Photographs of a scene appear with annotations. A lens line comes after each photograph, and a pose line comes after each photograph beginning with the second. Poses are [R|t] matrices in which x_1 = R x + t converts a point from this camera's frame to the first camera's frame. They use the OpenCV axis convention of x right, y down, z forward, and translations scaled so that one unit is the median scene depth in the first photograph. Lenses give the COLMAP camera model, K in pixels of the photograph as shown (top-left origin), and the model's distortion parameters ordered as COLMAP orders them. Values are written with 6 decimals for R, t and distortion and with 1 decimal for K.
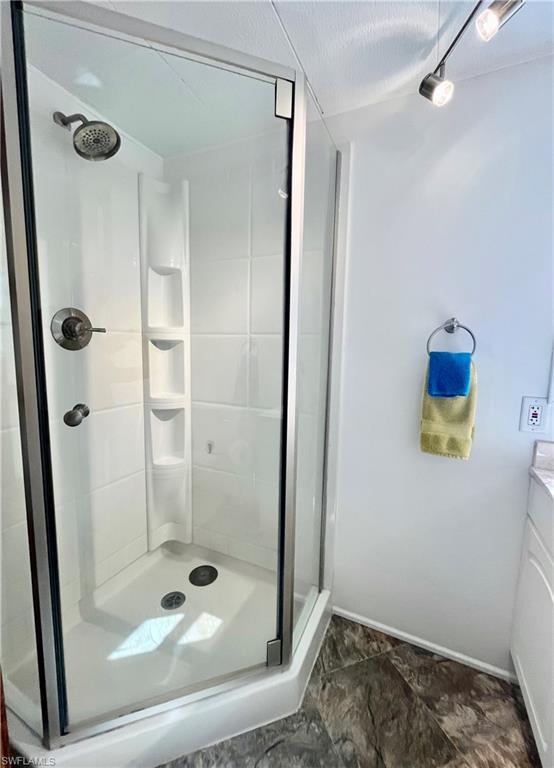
lens RADIAL K [[323.3, 0, 271.9], [0, 323.3, 383.8], [0, 0, 1]] dist [-0.002219, -0.000650]
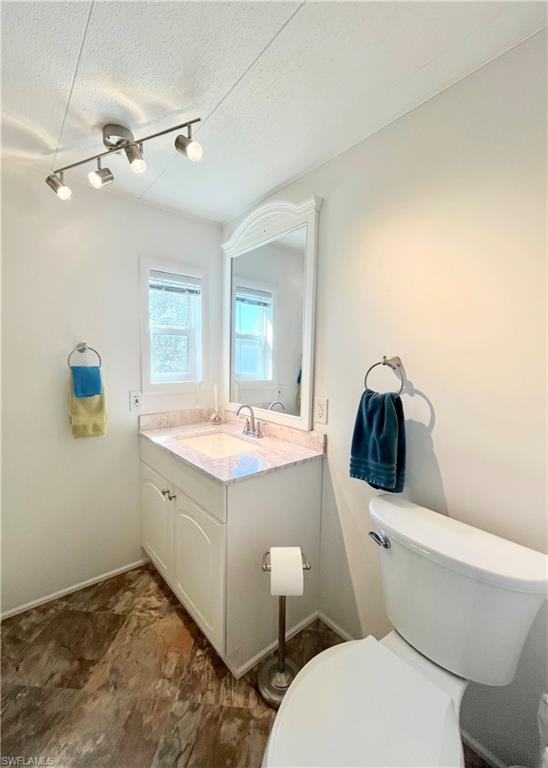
lens RADIAL K [[309.9, 0, 261.2], [0, 309.9, 383.6], [0, 0, 1]] dist [-0.002291, 0.000450]
pose [[0.420883, -0.084710, 0.903151, -0.378884], [0.104886, 0.993497, 0.044305, 0.001848], [-0.901031, 0.076081, 0.427031, -0.301999]]
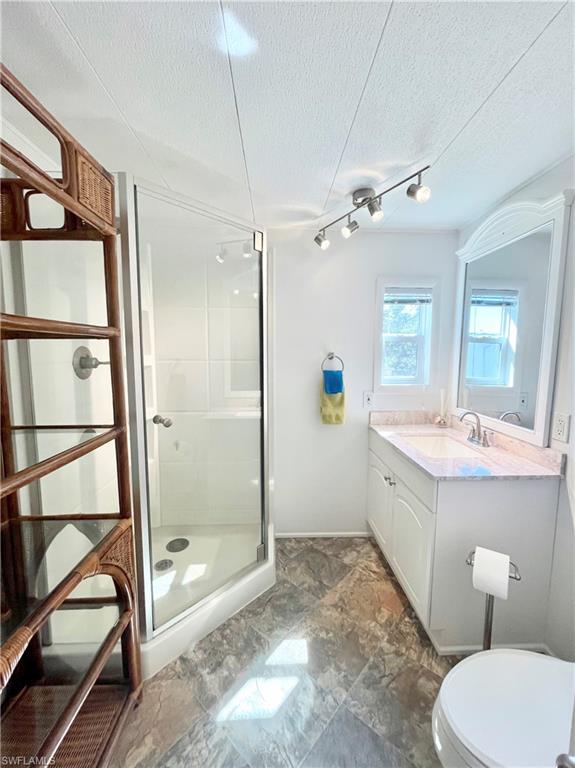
lens RADIAL K [[317.9, 0, 292.6], [0, 317.9, 384.2], [0, 0, 1]] dist [-0.000035, -0.000636]
pose [[0.875818, -0.061180, 0.478748, -0.561134], [0.068388, 0.997656, 0.002383, -0.035443], [-0.477772, 0.030653, 0.877949, -0.538194]]
